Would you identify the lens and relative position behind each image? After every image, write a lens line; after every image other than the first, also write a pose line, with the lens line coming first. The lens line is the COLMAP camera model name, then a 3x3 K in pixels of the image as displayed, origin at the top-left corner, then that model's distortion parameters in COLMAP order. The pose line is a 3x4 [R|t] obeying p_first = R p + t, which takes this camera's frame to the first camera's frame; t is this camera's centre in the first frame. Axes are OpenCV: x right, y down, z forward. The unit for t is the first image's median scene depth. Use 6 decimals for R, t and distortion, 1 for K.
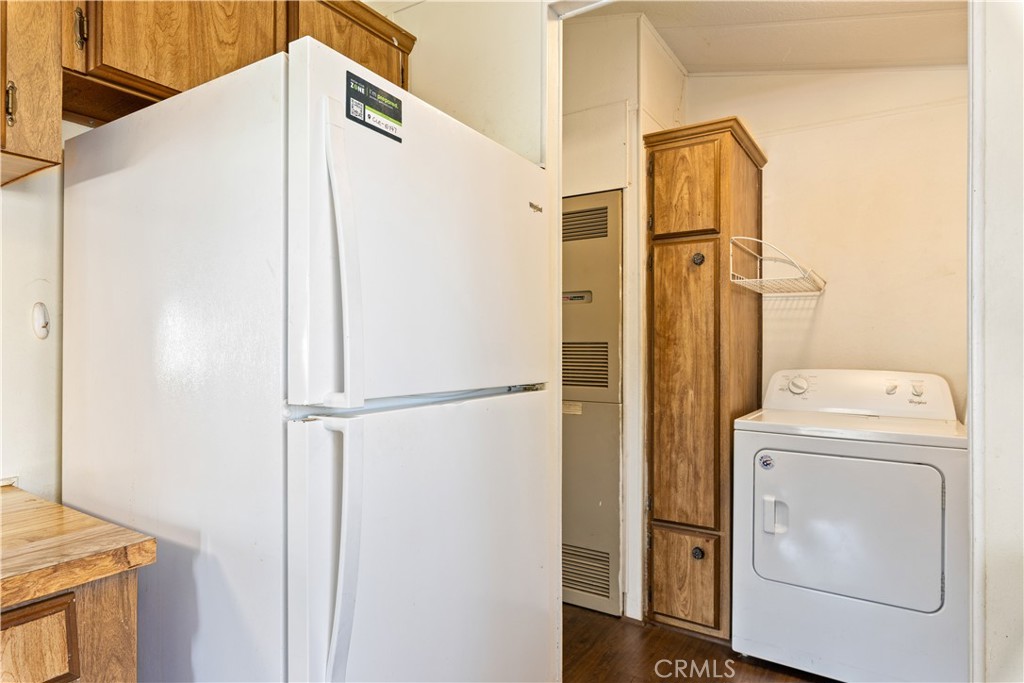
lens RADIAL K [[586.6, 0, 513.7], [0, 586.6, 342.8], [0, 0, 1]] dist [-0.016490, -0.000256]
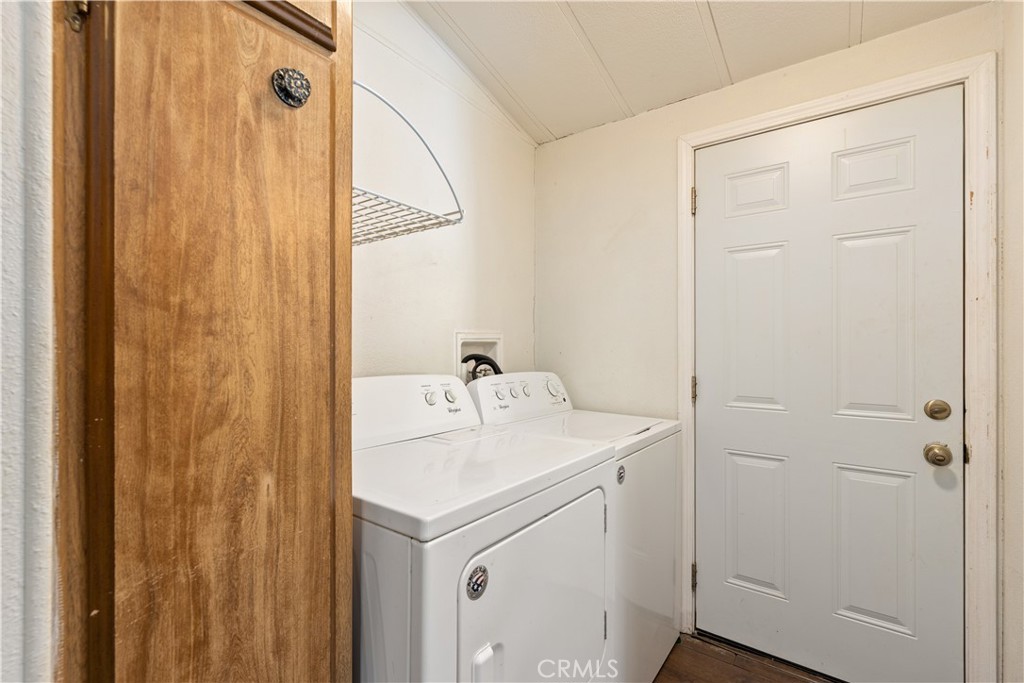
lens RADIAL K [[443.6, 0, 512.0], [0, 443.6, 346.2], [0, 0, 1]] dist [-0.004262, -0.000209]
pose [[0.060075, -0.002674, 0.998190, 0.062286], [-0.009552, 0.999949, 0.003254, 0.006851], [-0.998148, -0.009730, 0.060047, 0.839171]]
